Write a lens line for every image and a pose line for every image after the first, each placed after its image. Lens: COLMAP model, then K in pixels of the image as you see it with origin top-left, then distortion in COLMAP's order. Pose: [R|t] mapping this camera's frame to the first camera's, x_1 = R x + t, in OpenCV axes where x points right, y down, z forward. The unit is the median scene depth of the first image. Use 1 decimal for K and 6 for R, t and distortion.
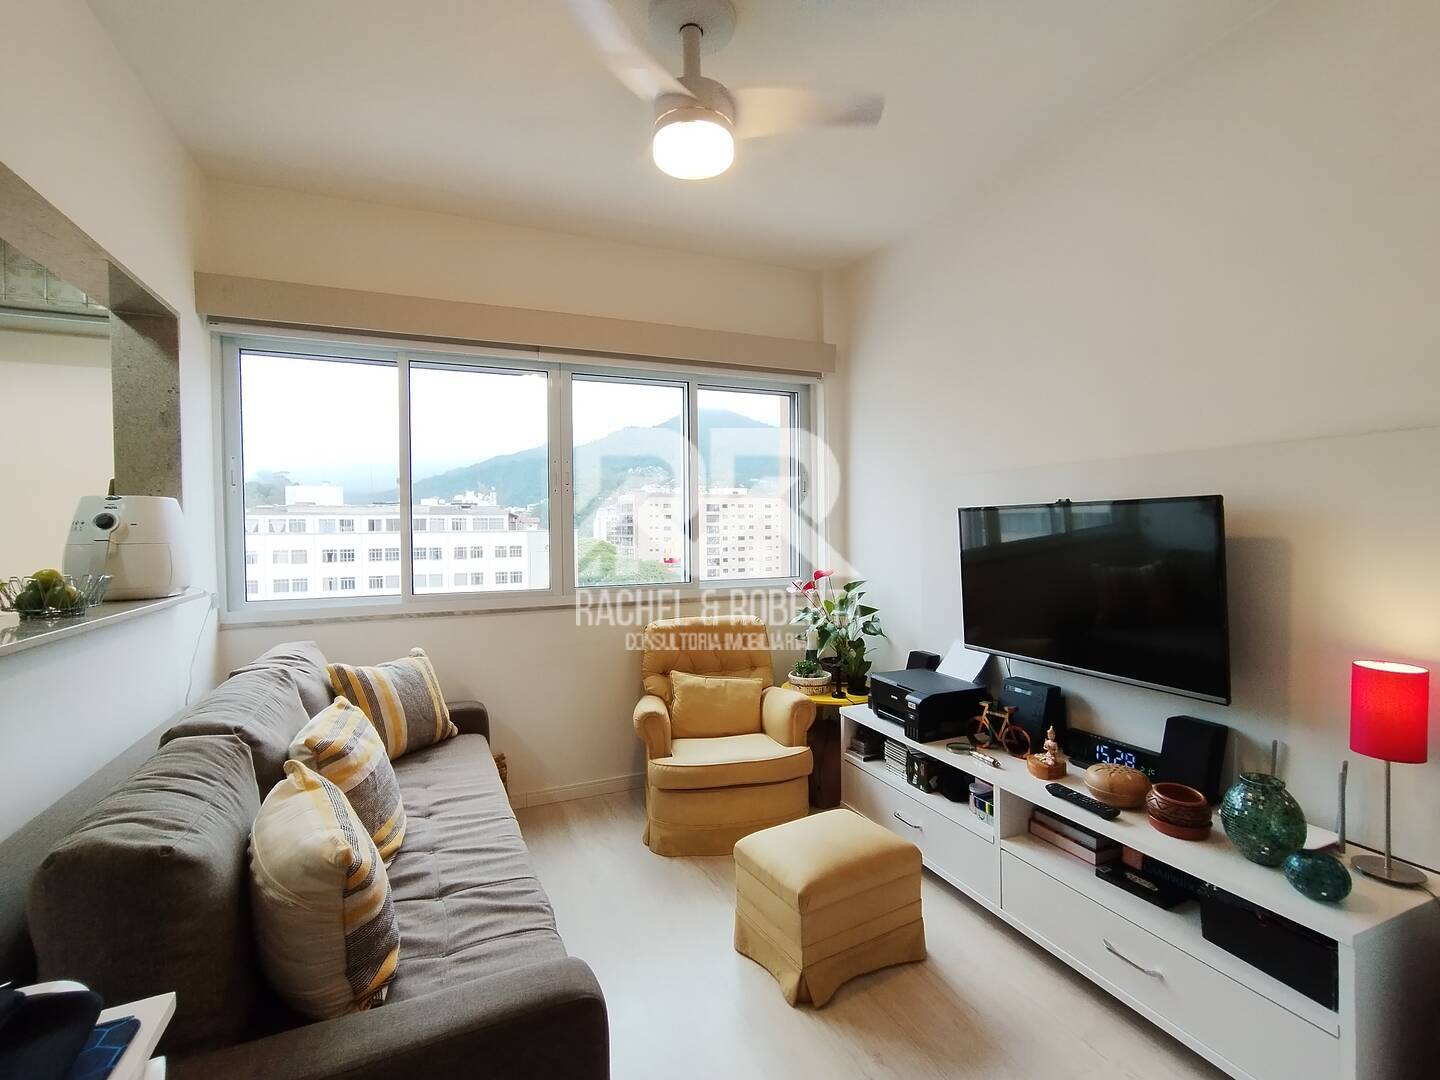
lens RADIAL K [[658.9, 0, 718.7], [0, 658.9, 538.4], [0, 0, 1]] dist [-0.010342, 0.009455]
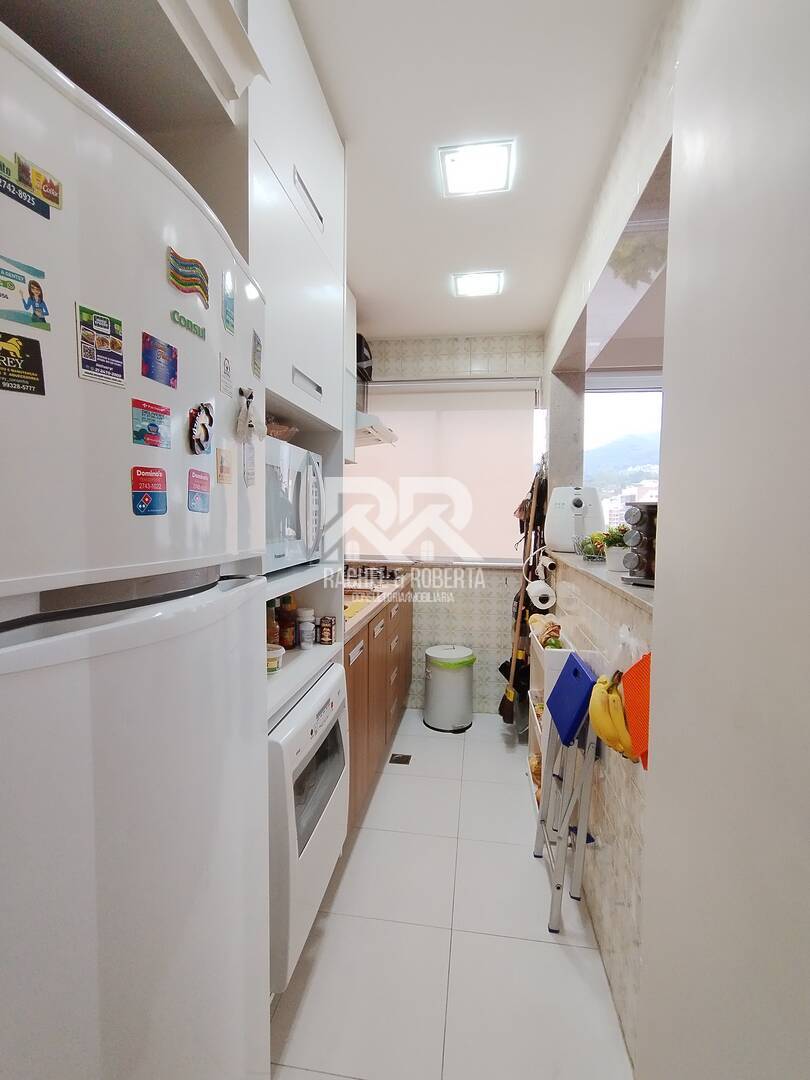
lens RADIAL K [[494.2, 0, 412.6], [0, 494.2, 544.3], [0, 0, 1]] dist [-0.010342, 0.009455]
pose [[0.852899, 0.057827, -0.518863, -0.490127], [-0.033313, 0.997849, 0.056451, 0.016736], [0.521012, -0.030862, 0.852991, -0.194646]]
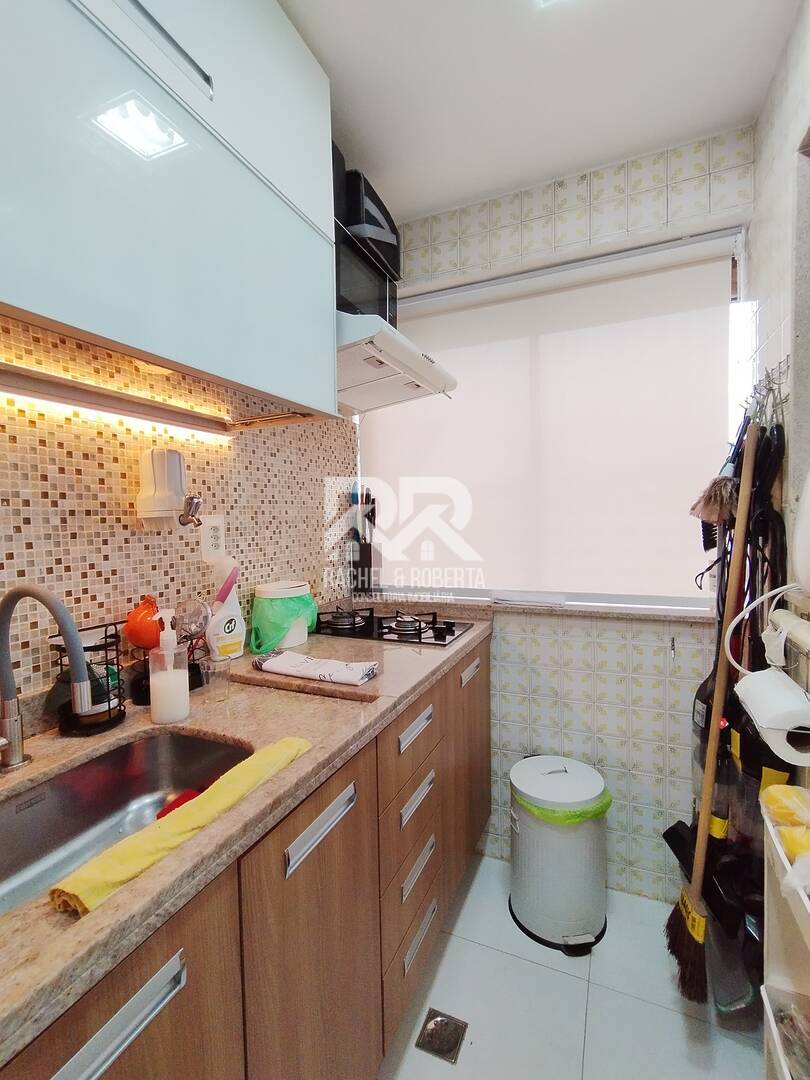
lens RADIAL K [[494.2, 0, 407.5], [0, 494.2, 547.7], [0, 0, 1]] dist [-0.010342, 0.009455]
pose [[0.684089, 0.046572, -0.727910, -0.714405], [0.001735, 0.997853, 0.065473, 0.007600], [0.729396, -0.046052, 0.682540, 0.327684]]
